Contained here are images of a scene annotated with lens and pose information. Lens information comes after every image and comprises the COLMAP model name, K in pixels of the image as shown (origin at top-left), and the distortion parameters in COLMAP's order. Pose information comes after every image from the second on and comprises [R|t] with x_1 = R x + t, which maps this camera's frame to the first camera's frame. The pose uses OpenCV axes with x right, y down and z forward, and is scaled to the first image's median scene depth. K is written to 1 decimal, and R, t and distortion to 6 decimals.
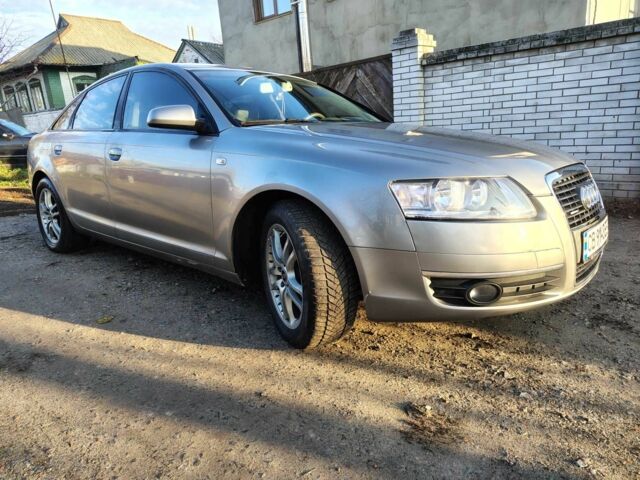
lens RADIAL K [[442.5, 0, 318.5], [0, 442.5, 237.1], [0, 0, 1]] dist [0.038427, -0.042151]
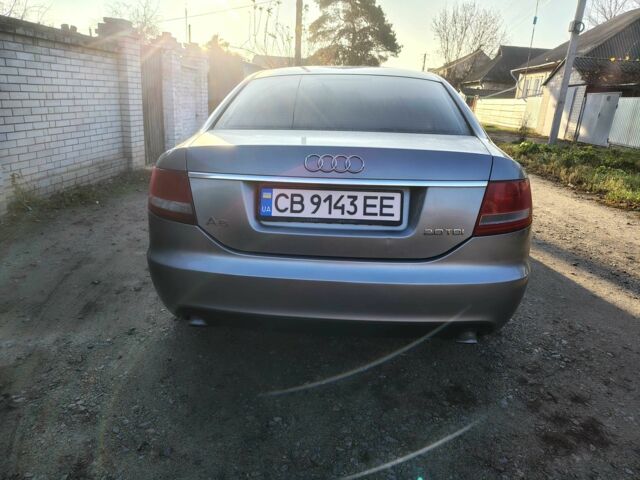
lens RADIAL K [[442.5, 0, 325.7], [0, 442.5, 241.0], [0, 0, 1]] dist [0.038427, -0.042151]
pose [[-0.611659, -0.221073, 0.759605, -0.721031], [0.168773, 0.901595, 0.398299, -0.296516], [-0.772909, 0.371824, -0.514158, 1.147788]]
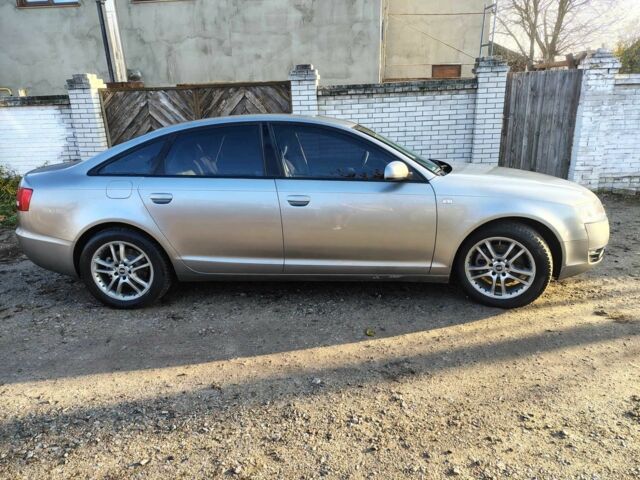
lens RADIAL K [[442.5, 0, 318.1], [0, 442.5, 243.8], [0, 0, 1]] dist [0.038427, -0.042151]
pose [[0.790621, -0.159579, 0.591145, -0.603840], [0.138428, 0.987029, 0.081308, -0.088167], [-0.596452, 0.017548, 0.802457, 0.026225]]
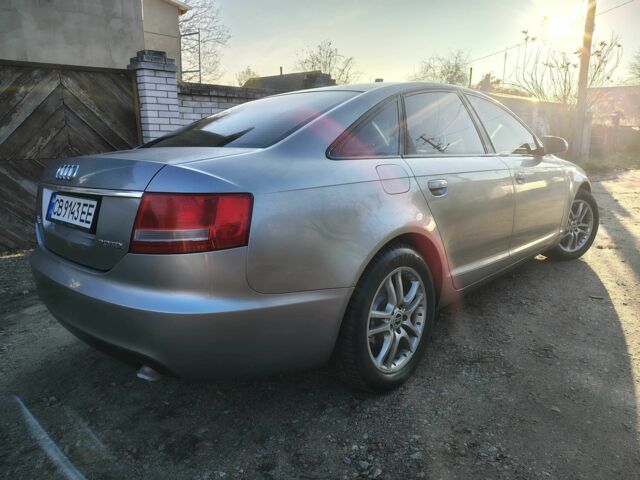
lens RADIAL K [[442.5, 0, 319.4], [0, 442.5, 237.2], [0, 0, 1]] dist [0.038427, -0.042151]
pose [[0.035098, -0.173128, 0.984274, -0.818428], [0.243543, 0.956671, 0.159589, -0.181160], [-0.969255, 0.234111, 0.075742, 0.762200]]
